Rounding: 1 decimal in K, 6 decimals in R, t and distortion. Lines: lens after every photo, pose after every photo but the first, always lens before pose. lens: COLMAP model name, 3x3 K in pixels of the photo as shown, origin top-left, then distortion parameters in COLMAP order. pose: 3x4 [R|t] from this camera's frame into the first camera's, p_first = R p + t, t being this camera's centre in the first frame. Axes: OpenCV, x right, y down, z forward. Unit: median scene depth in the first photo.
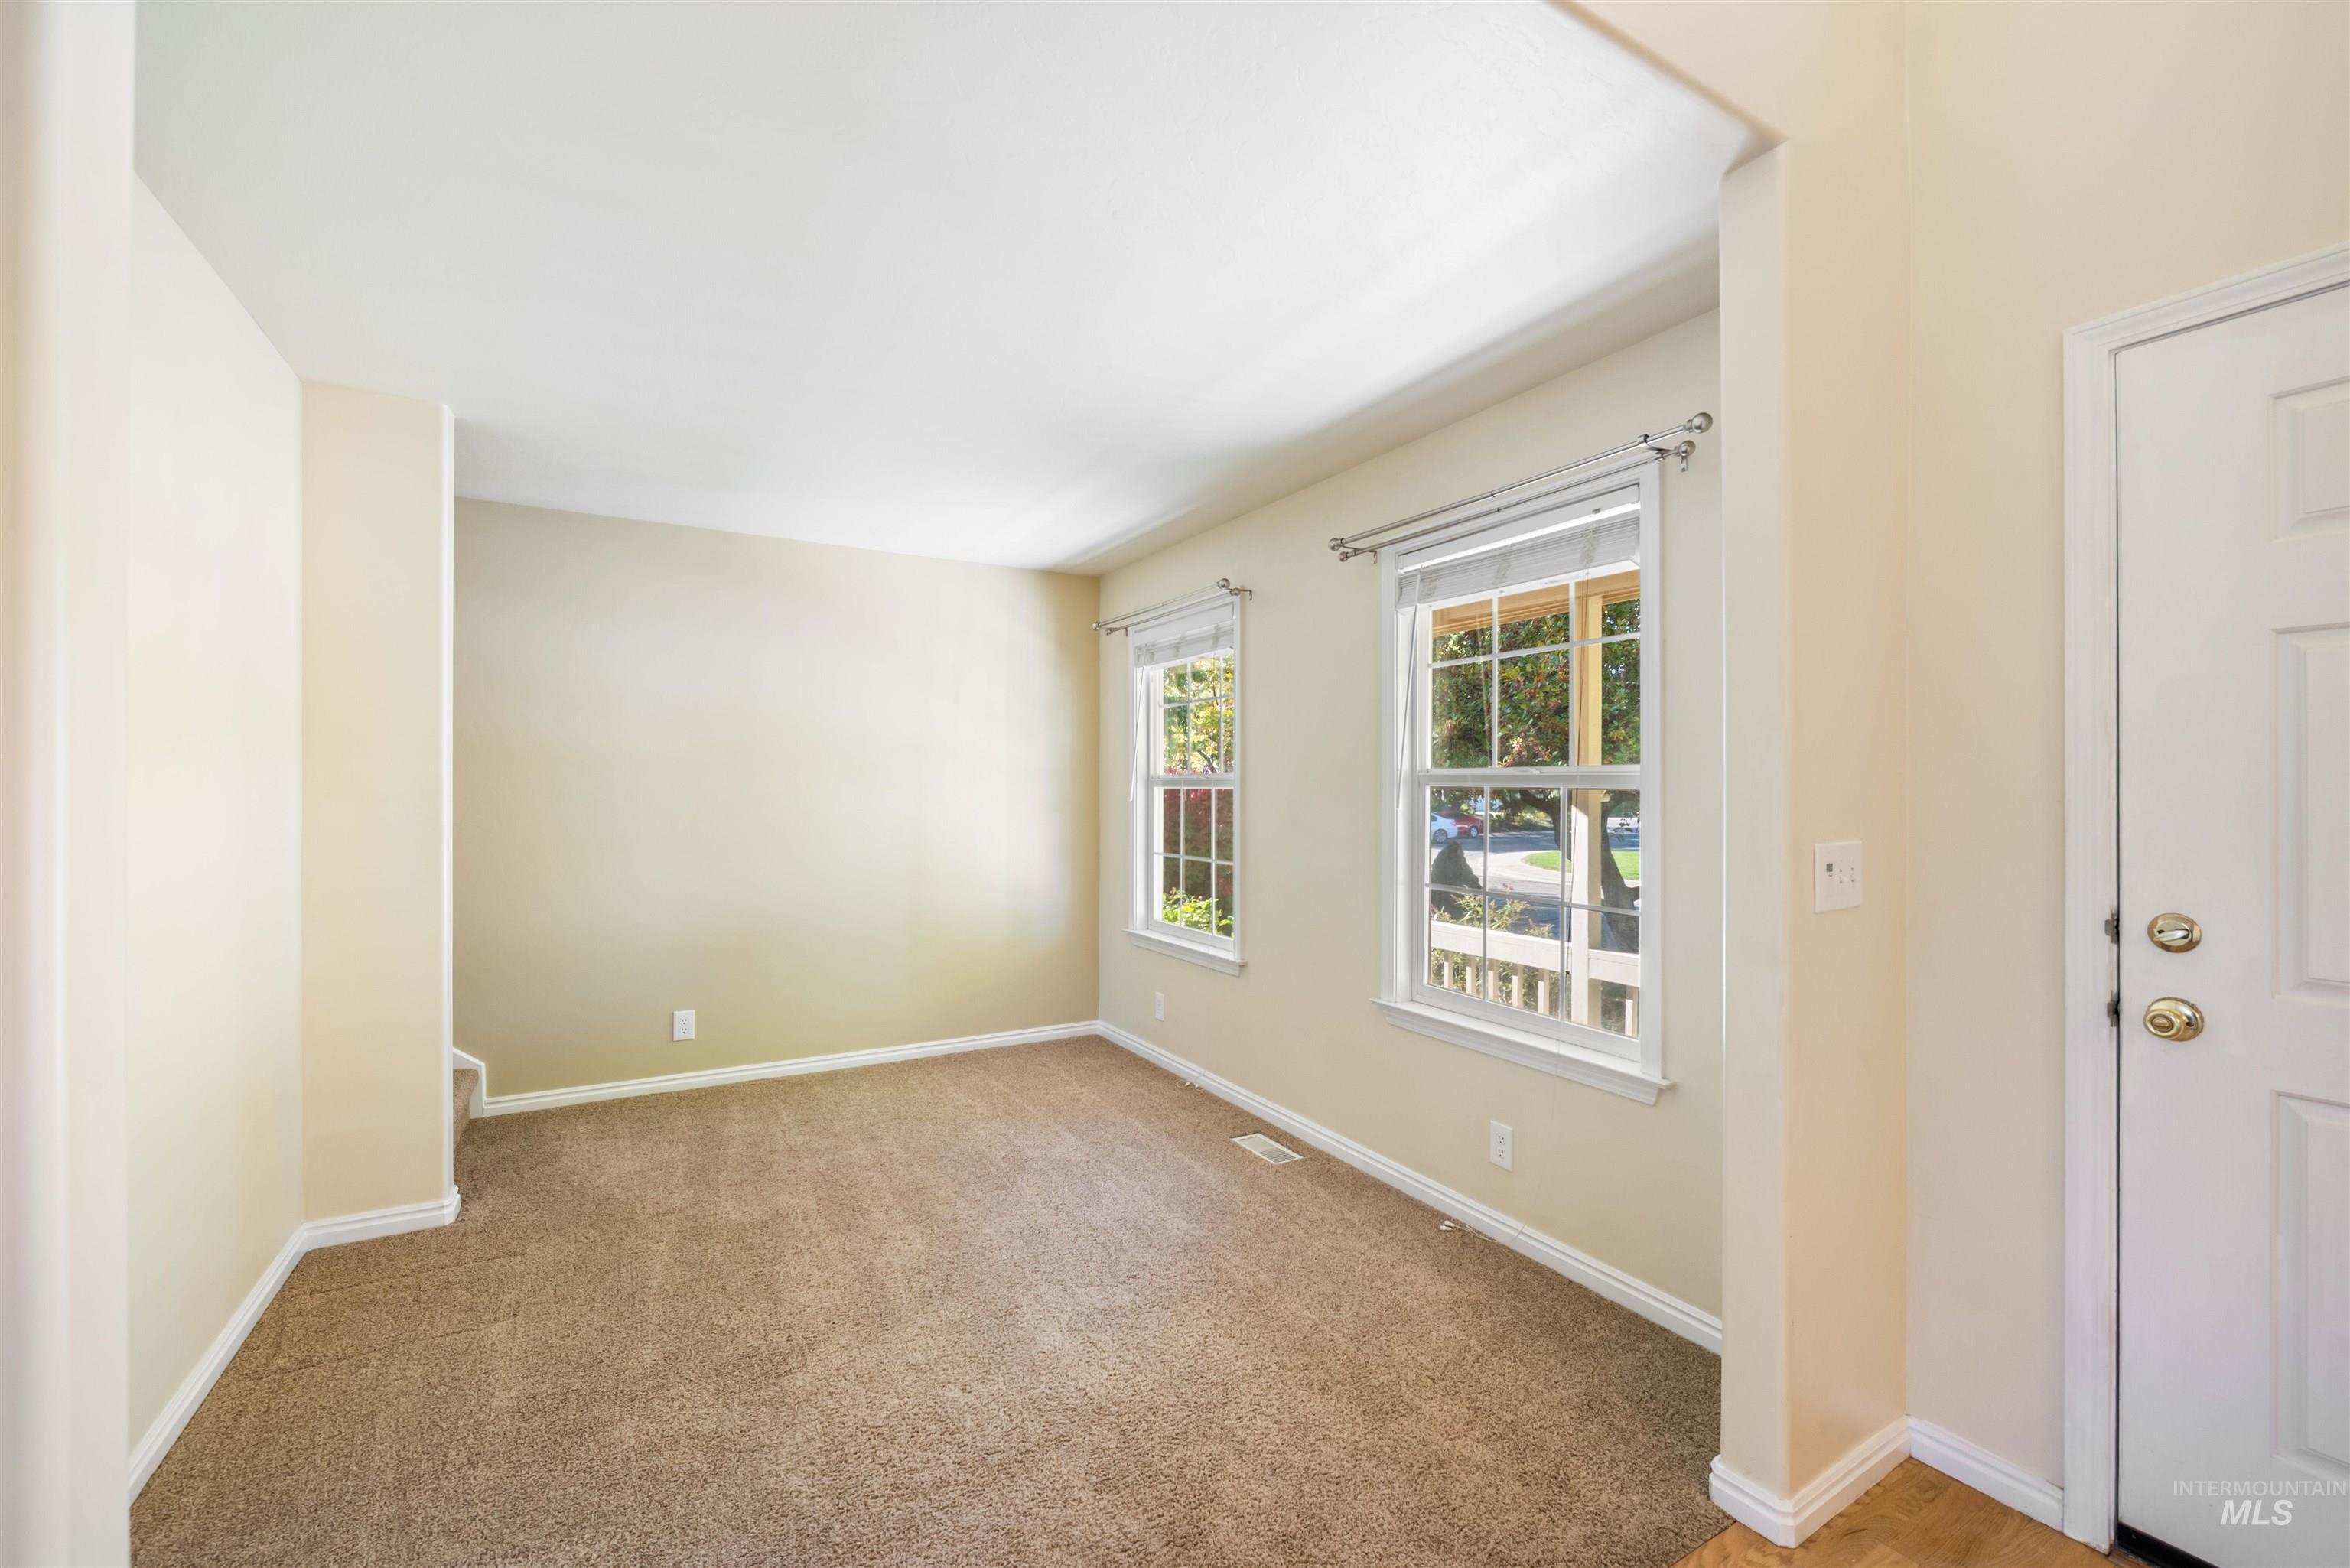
lens RADIAL K [[951.7, 0, 1185.5], [0, 951.7, 785.6], [0, 0, 1]] dist [-0.003531, -0.000889]
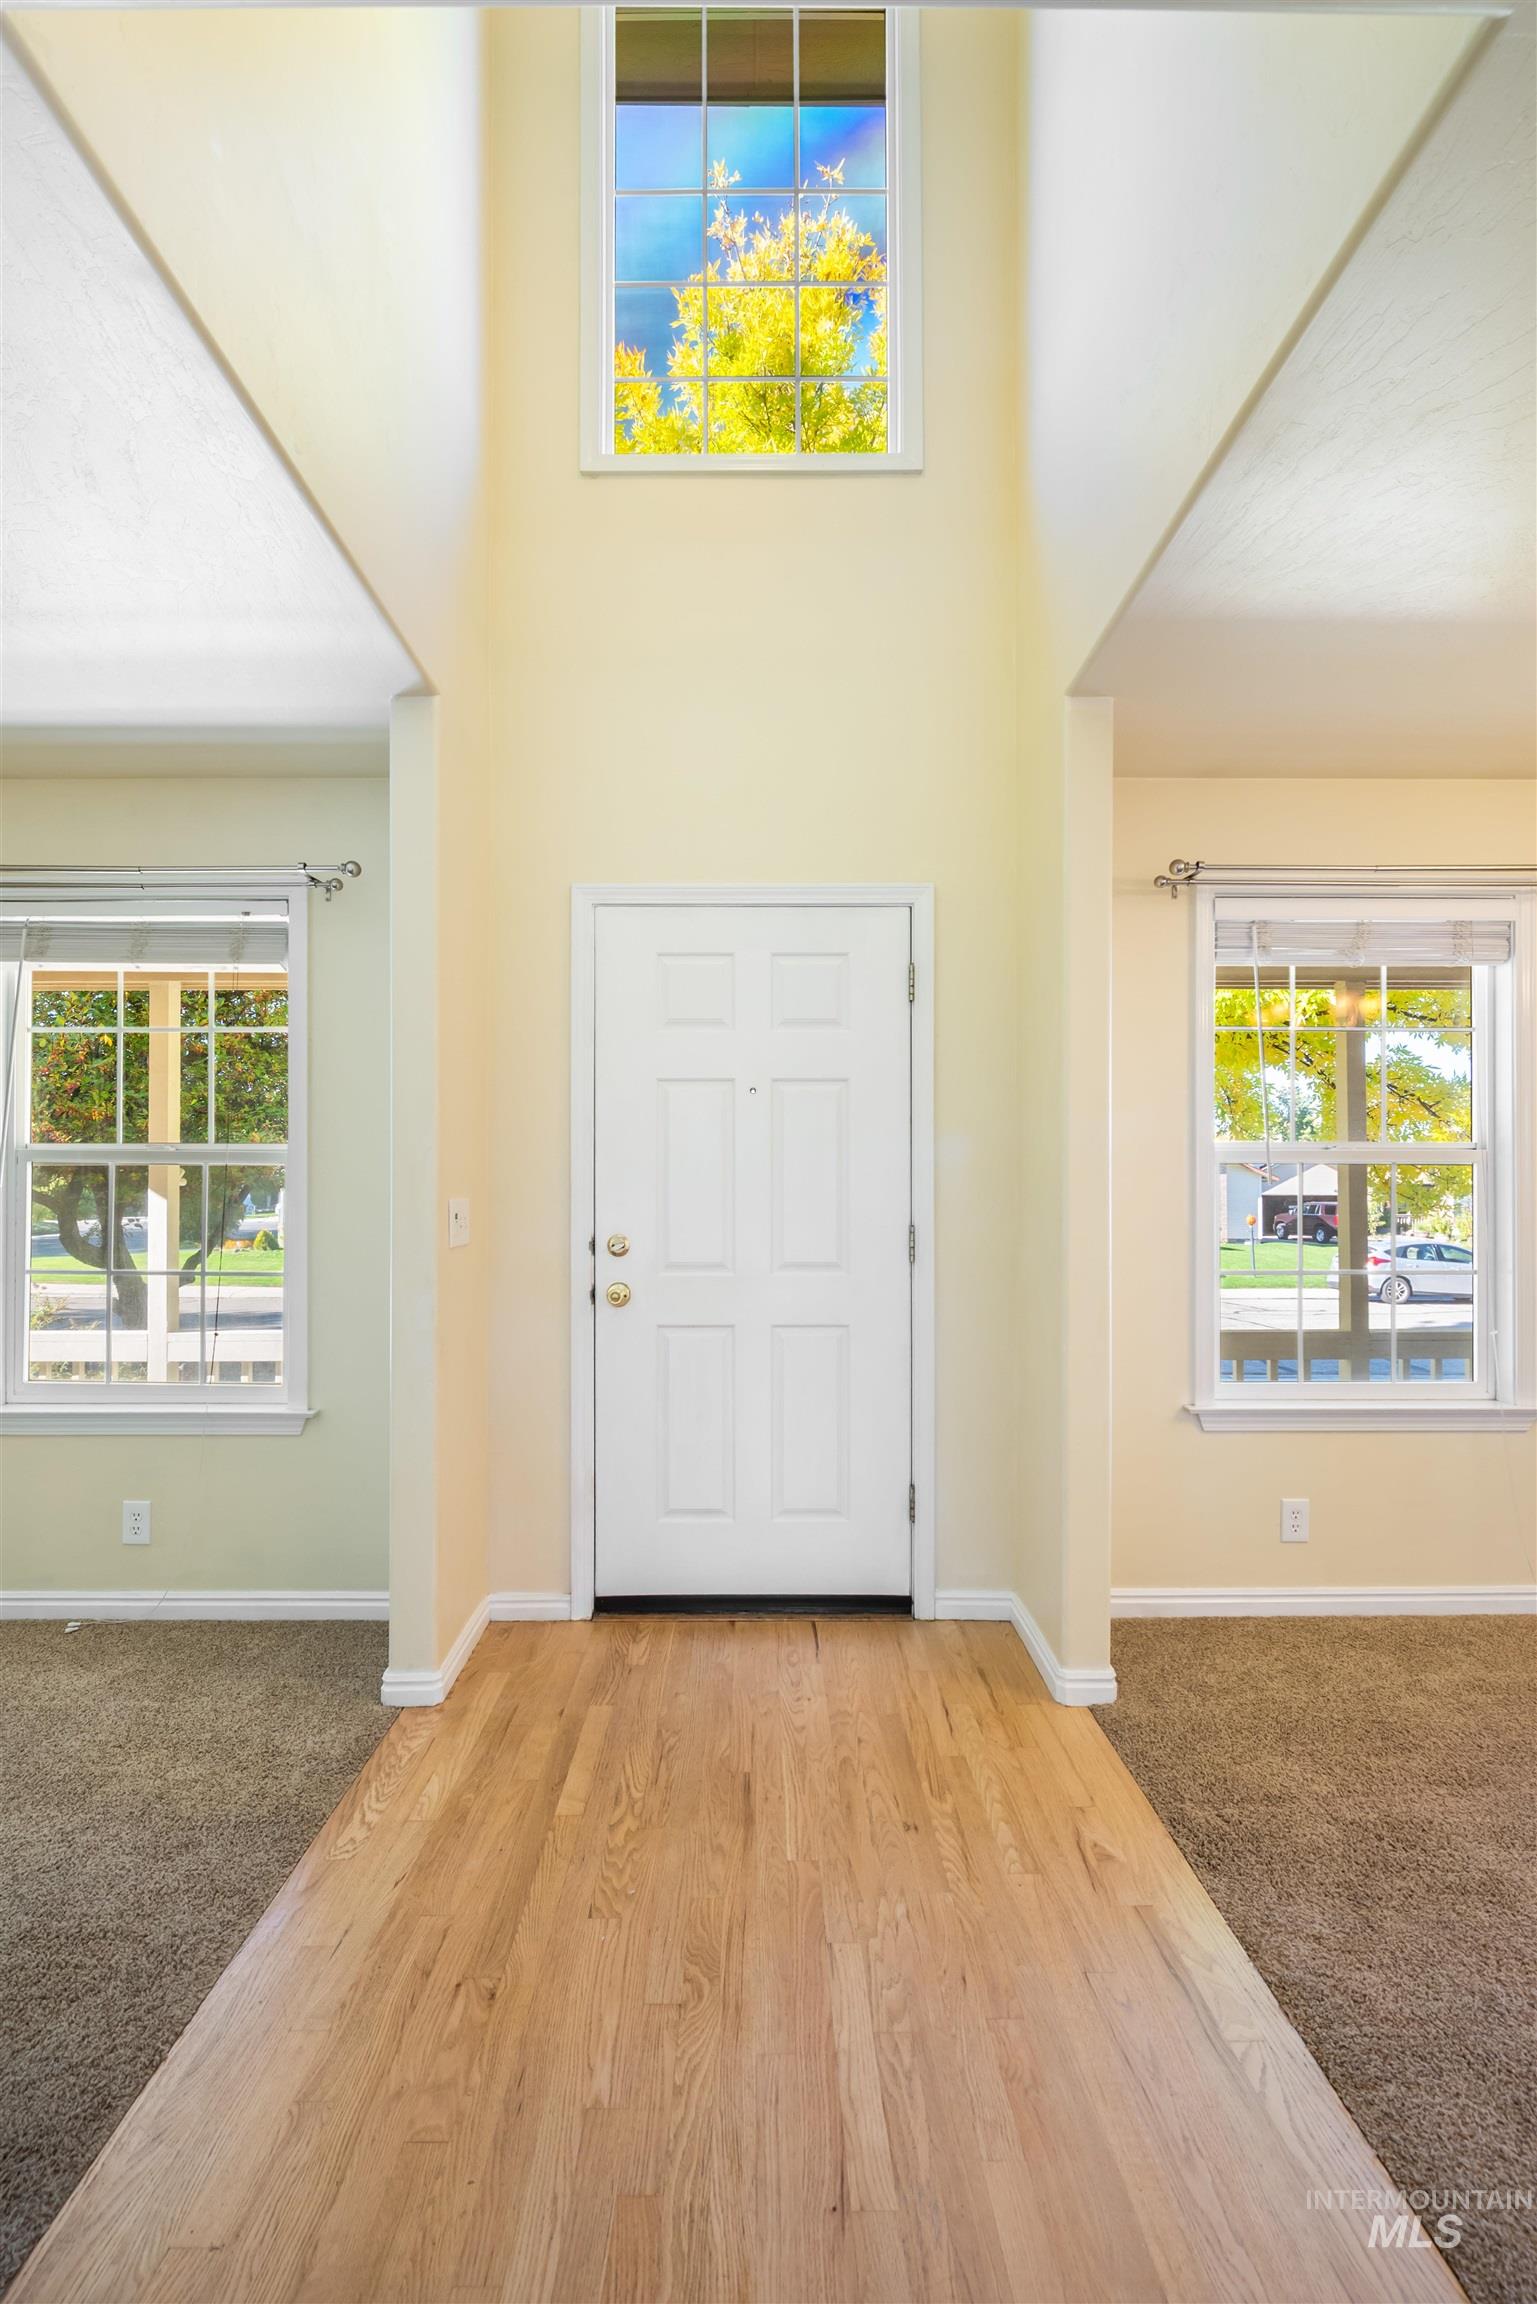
lens RADIAL K [[933.1, 0, 769.1], [0, 933.1, 1182.5], [0, 0, 1]] dist [-0.003531, -0.000889]
pose [[0.499434, -0.000233, 0.866352, -0.249096], [0.000104, 1.000000, 0.000209, 0.029766], [-0.866352, -0.000014, 0.499434, -0.085121]]
